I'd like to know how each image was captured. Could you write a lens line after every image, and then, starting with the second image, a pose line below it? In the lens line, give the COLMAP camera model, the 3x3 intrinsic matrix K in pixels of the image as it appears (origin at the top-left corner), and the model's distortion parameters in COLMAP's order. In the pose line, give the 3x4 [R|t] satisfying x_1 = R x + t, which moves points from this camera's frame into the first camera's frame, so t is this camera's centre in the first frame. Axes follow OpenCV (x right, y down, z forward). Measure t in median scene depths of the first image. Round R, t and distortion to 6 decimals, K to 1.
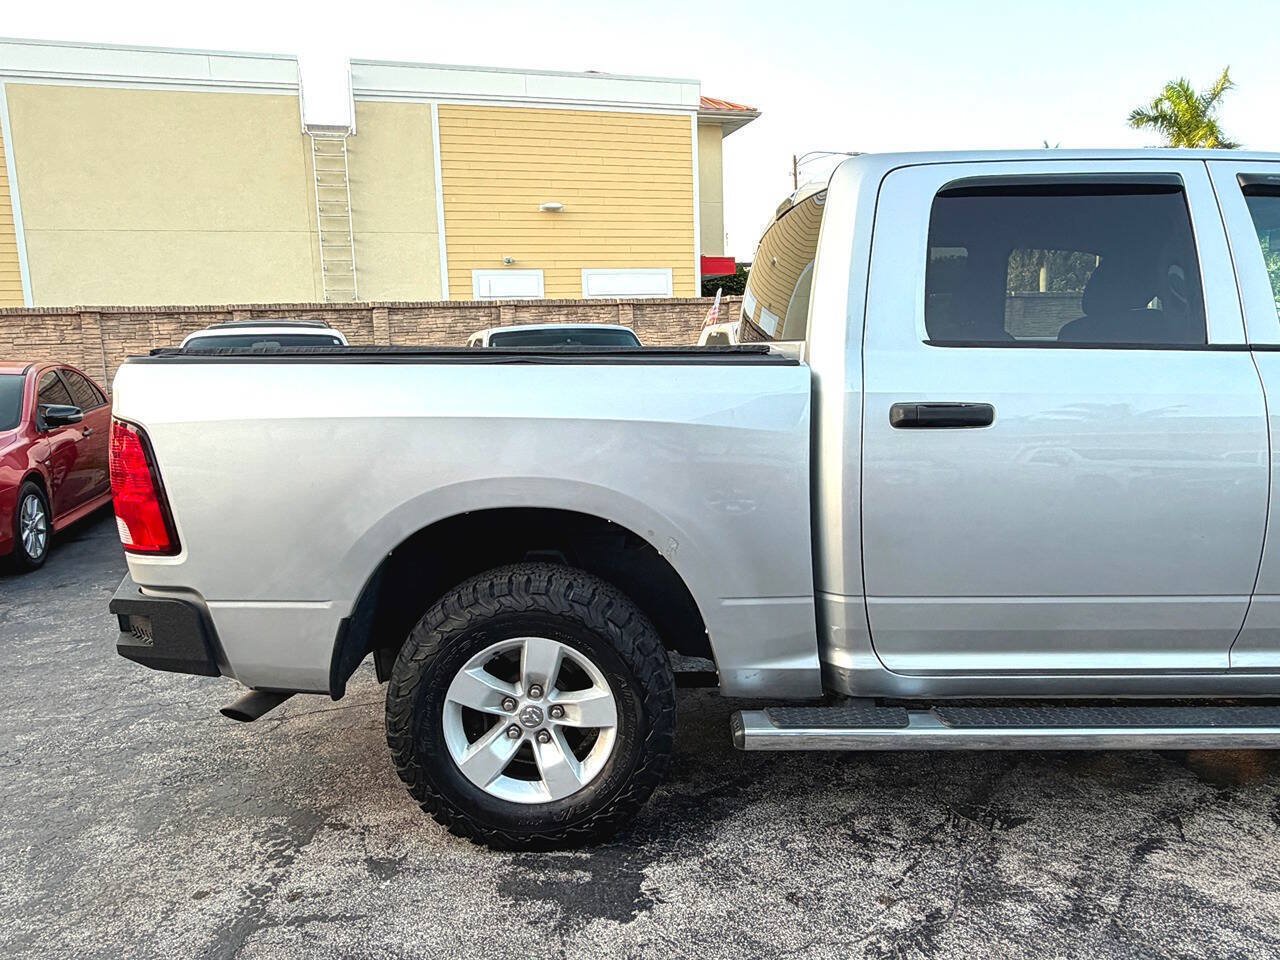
lens RADIAL K [[889.8, 0, 634.5], [0, 889.8, 477.3], [0, 0, 1]] dist [0.000267, 0.000842]
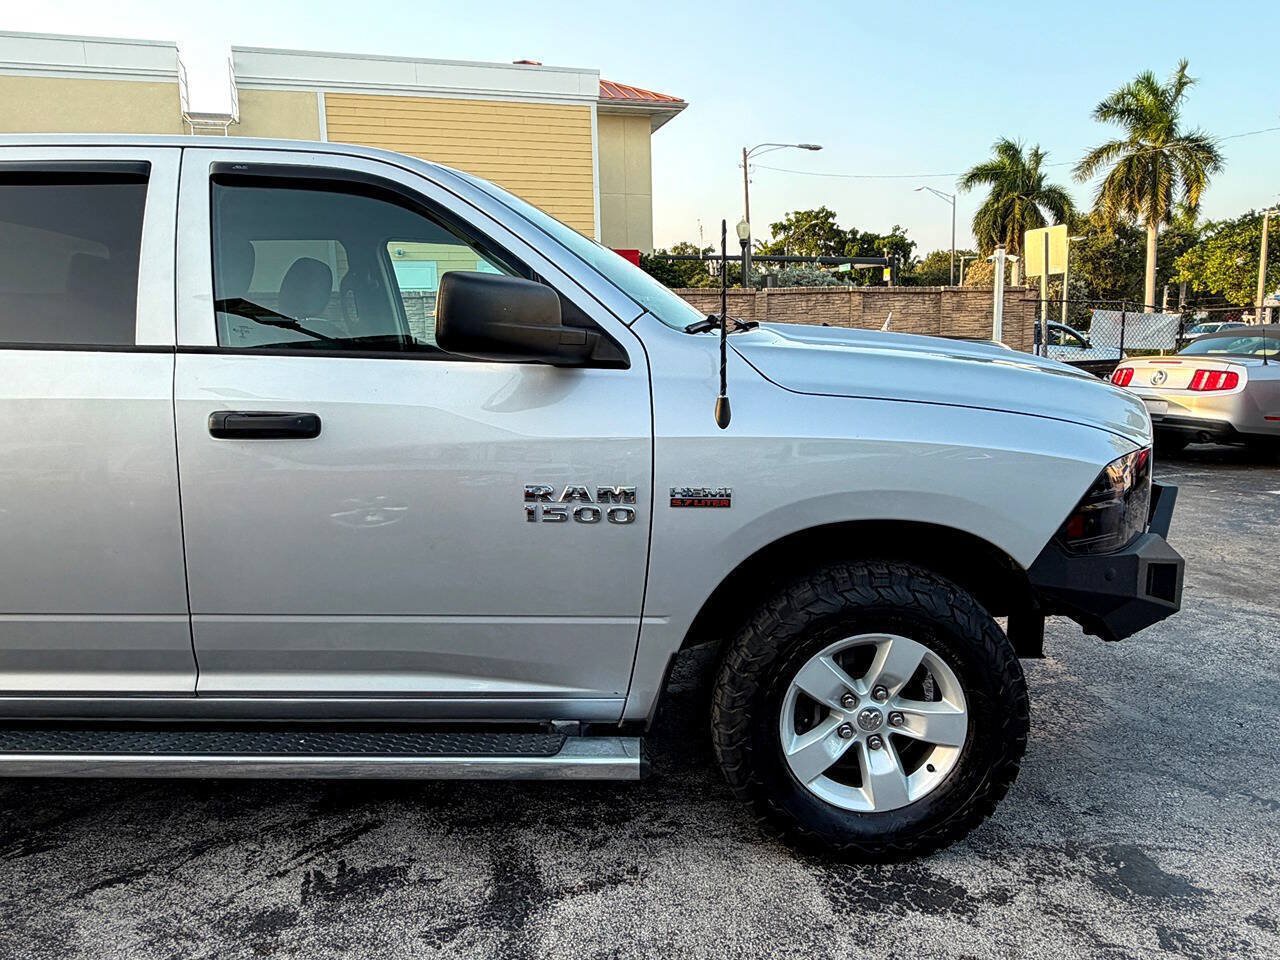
lens RADIAL K [[889.8, 0, 634.5], [0, 889.8, 477.3], [0, 0, 1]] dist [0.000267, 0.000842]
pose [[0.999915, 0.009894, -0.008448, 1.112013], [-0.009823, 0.999916, 0.008456, -0.023091], [0.008531, -0.008372, 0.999929, 0.067877]]
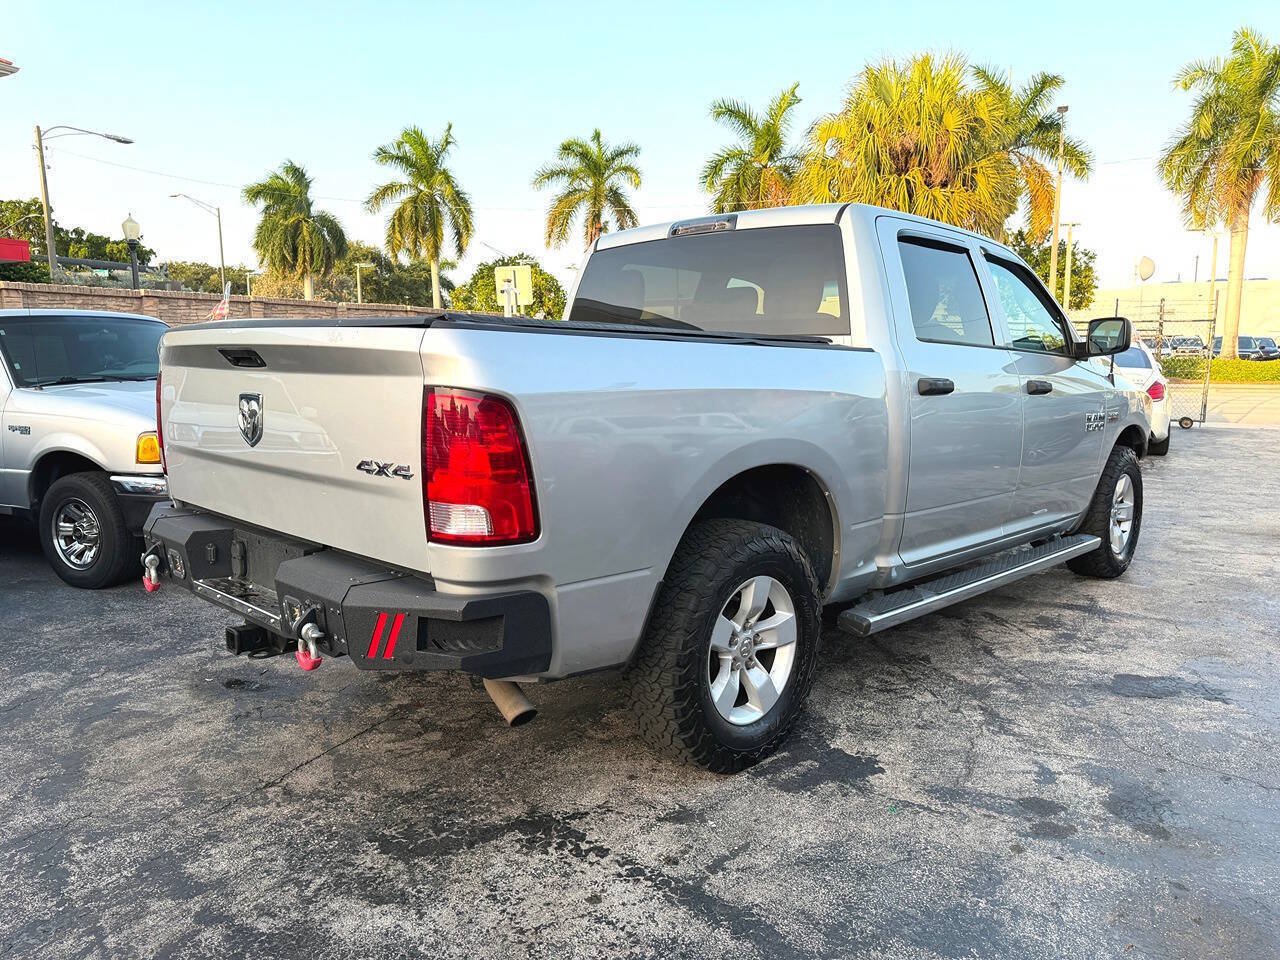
lens RADIAL K [[909.4, 0, 626.5], [0, 909.4, 475.7], [0, 0, 1]] dist [0.044222, -0.057348]
pose [[0.701359, -0.067238, 0.709630, -1.050019], [0.082360, 0.996518, 0.013020, 0.016892], [-0.708034, 0.049314, 0.704455, 0.264095]]
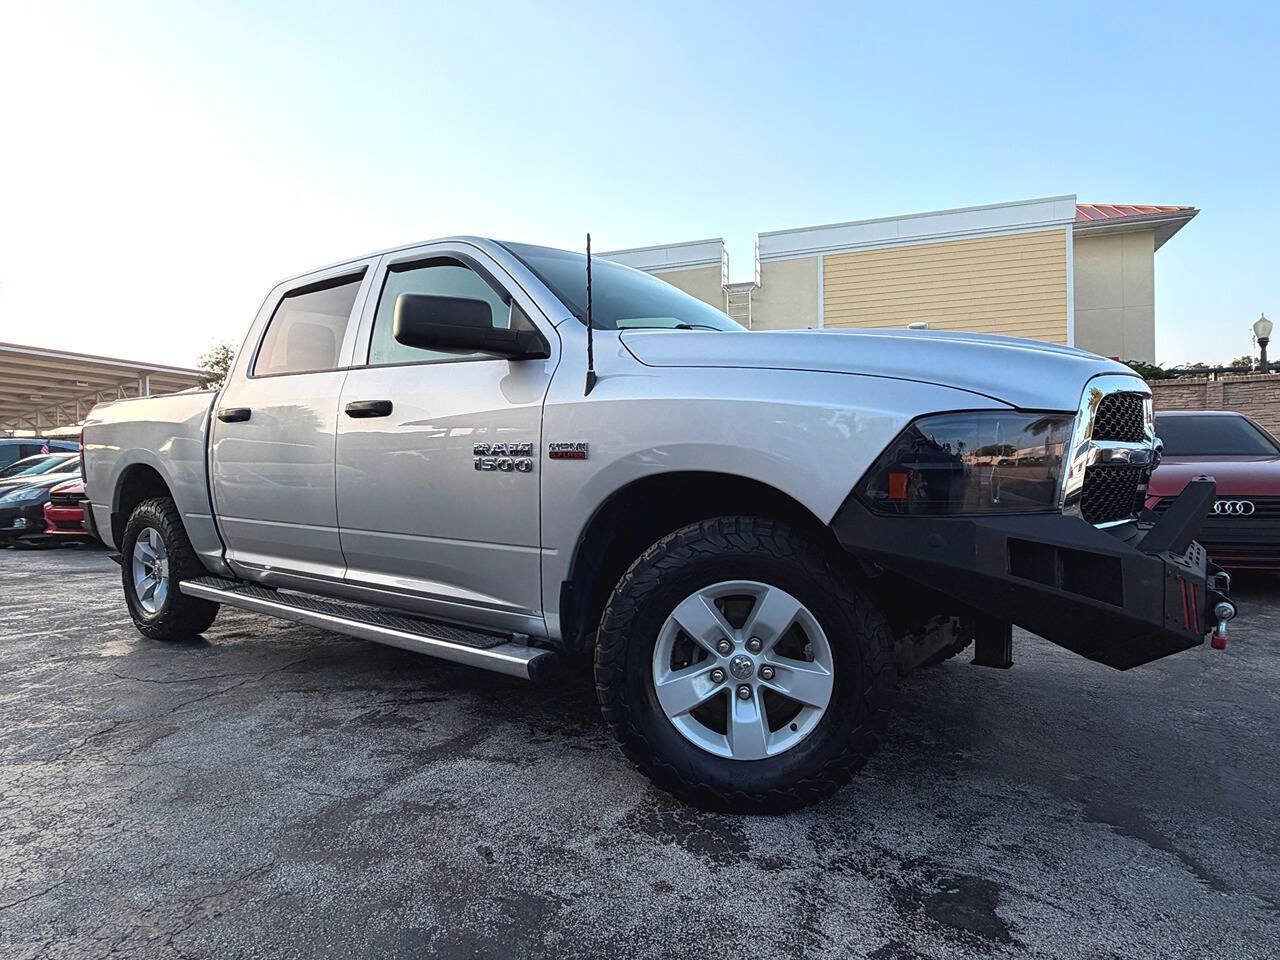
lens RADIAL K [[751.7, 0, 640.0], [0, 751.7, 480.0], [0, 0, 1]] dist [0.003312, -0.000463]
pose [[0.800235, 0.025170, -0.599158, 1.789248], [-0.094760, 0.991874, -0.084894, 0.107283], [0.592153, 0.124712, 0.796117, 0.260528]]
